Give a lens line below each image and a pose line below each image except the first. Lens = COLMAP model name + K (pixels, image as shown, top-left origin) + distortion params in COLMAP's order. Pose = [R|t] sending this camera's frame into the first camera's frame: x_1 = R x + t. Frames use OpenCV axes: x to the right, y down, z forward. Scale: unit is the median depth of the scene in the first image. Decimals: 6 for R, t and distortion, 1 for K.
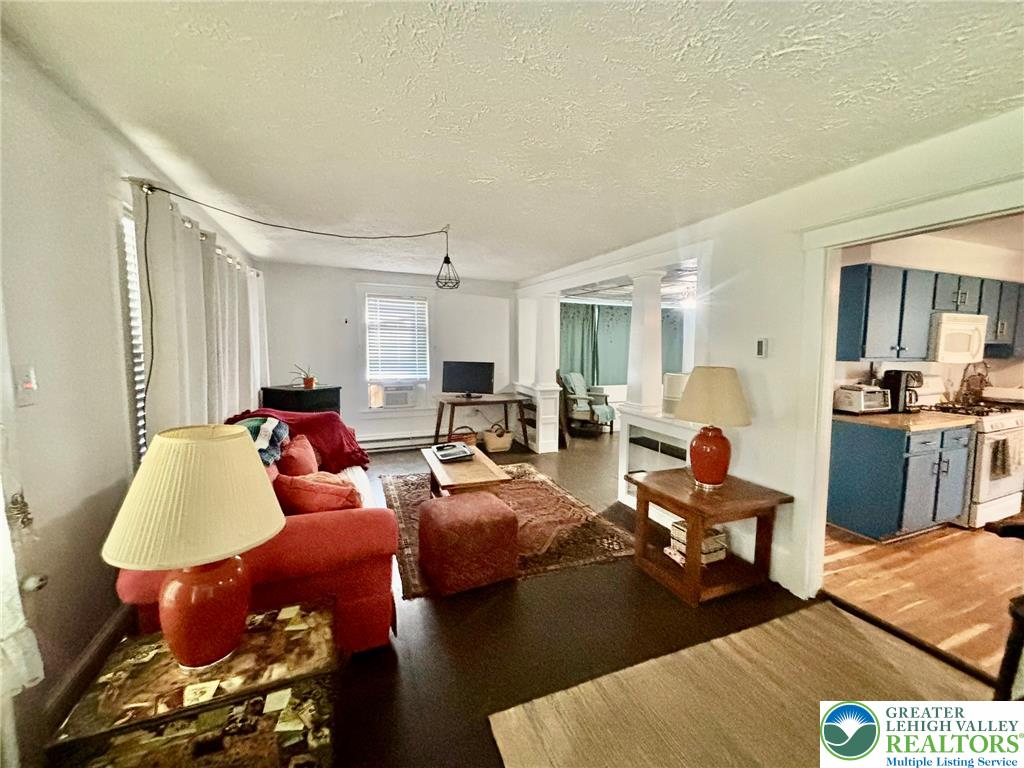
lens RADIAL K [[412.9, 0, 511.5], [0, 412.9, 381.6], [0, 0, 1]] dist [-0.001011, 0.000450]
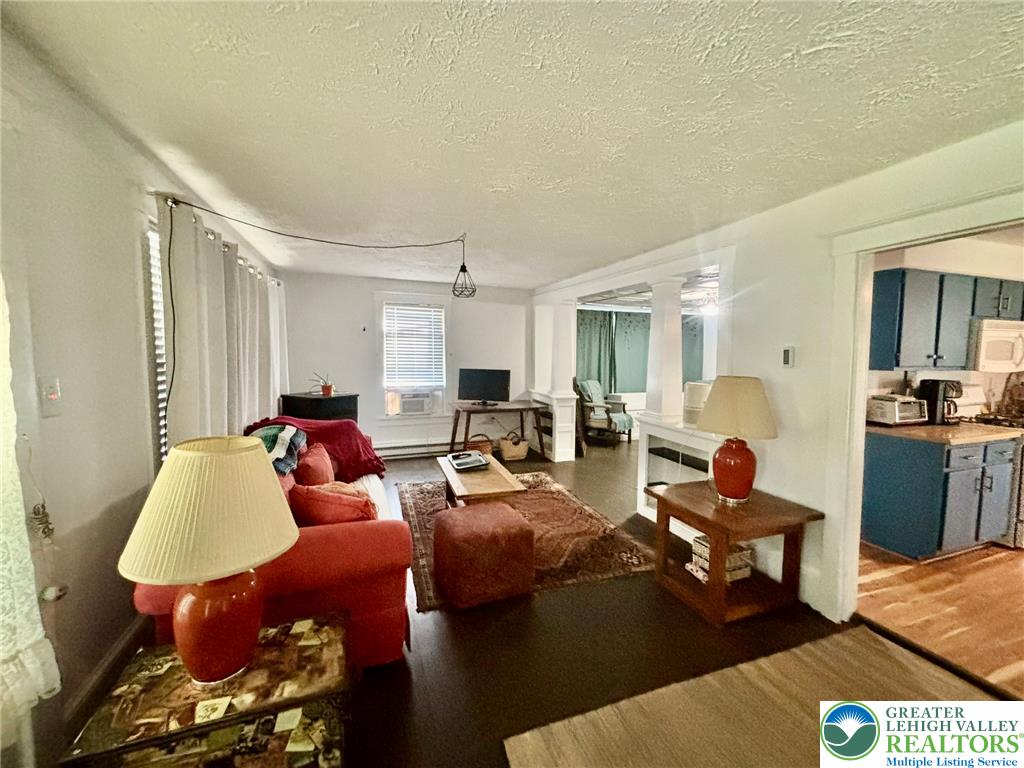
lens RADIAL K [[412.9, 0, 511.1], [0, 412.9, 382.1], [0, 0, 1]] dist [-0.001011, 0.000450]
pose [[0.999200, 0.002044, -0.039942, -0.000630], [-0.002603, 0.999899, -0.013949, -0.007817], [0.039909, 0.014042, 0.999105, 0.014904]]
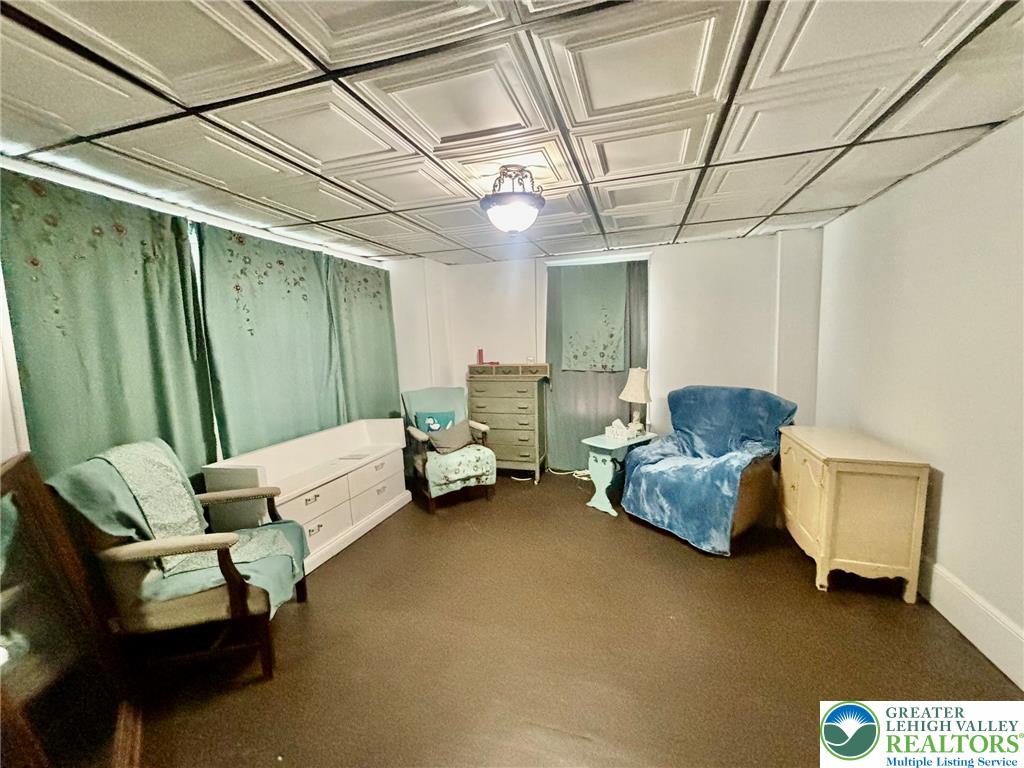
lens RADIAL K [[412.9, 0, 514.3], [0, 412.9, 385.4], [0, 0, 1]] dist [-0.001011, 0.000450]
pose [[0.629198, -0.108836, 0.769588, 0.312368], [0.093071, 0.993573, 0.064419, -0.159916], [-0.771653, 0.031094, 0.635283, 1.842171]]
